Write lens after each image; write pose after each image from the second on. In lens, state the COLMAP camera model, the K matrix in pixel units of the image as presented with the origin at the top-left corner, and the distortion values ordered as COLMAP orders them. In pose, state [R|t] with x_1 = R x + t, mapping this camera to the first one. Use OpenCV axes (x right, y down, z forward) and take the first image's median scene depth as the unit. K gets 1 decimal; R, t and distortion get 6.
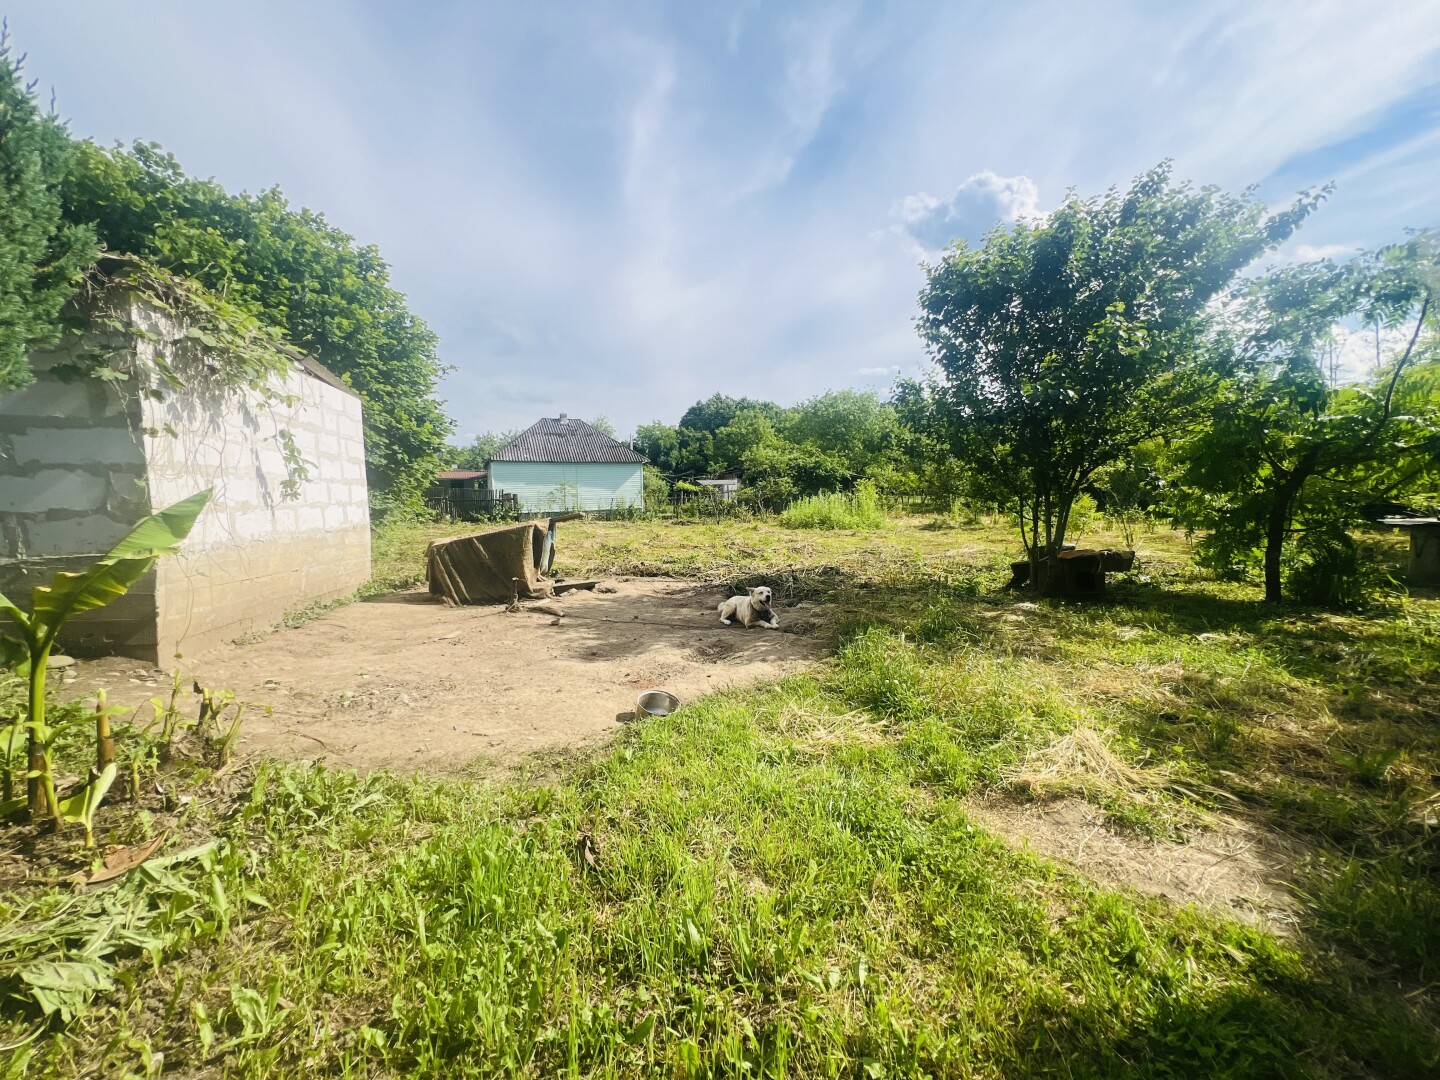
lens RADIAL K [[578.3, 0, 719.8], [0, 578.3, 538.0], [0, 0, 1]] dist [0.003878, 0.000791]
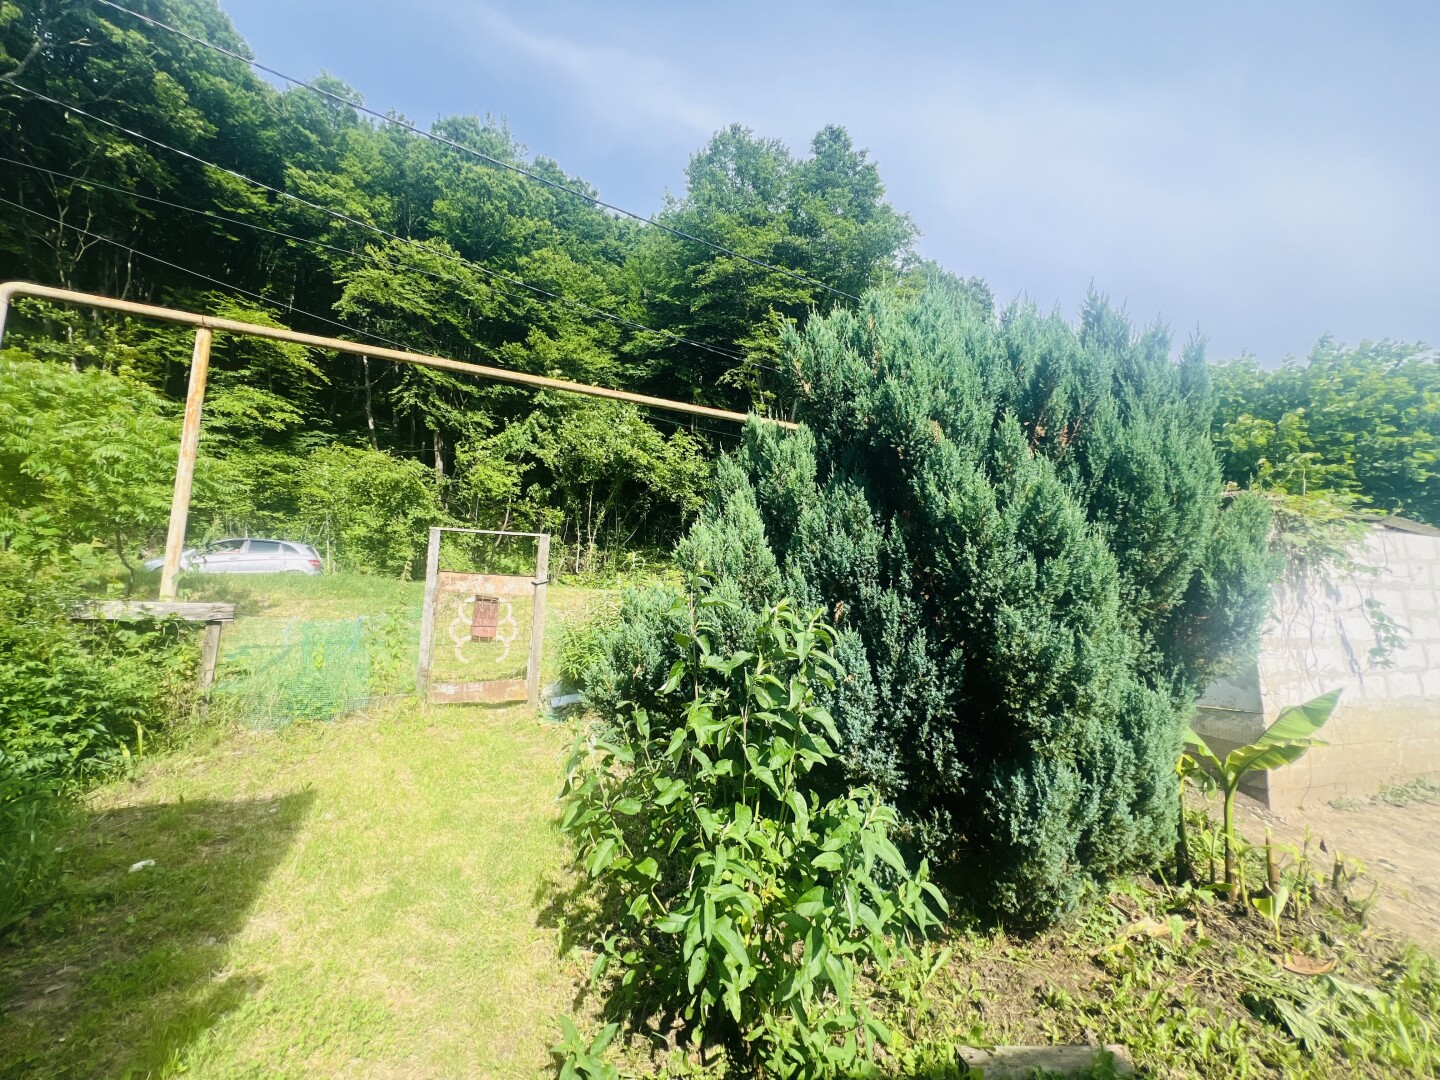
lens RADIAL K [[578.3, 0, 722.1], [0, 578.3, 545.0], [0, 0, 1]] dist [0.003878, 0.000791]
pose [[0.128270, -0.111045, -0.985503, 0.146422], [-0.079695, 0.989344, -0.121851, -0.081536], [0.988532, 0.094170, 0.118053, -0.314904]]
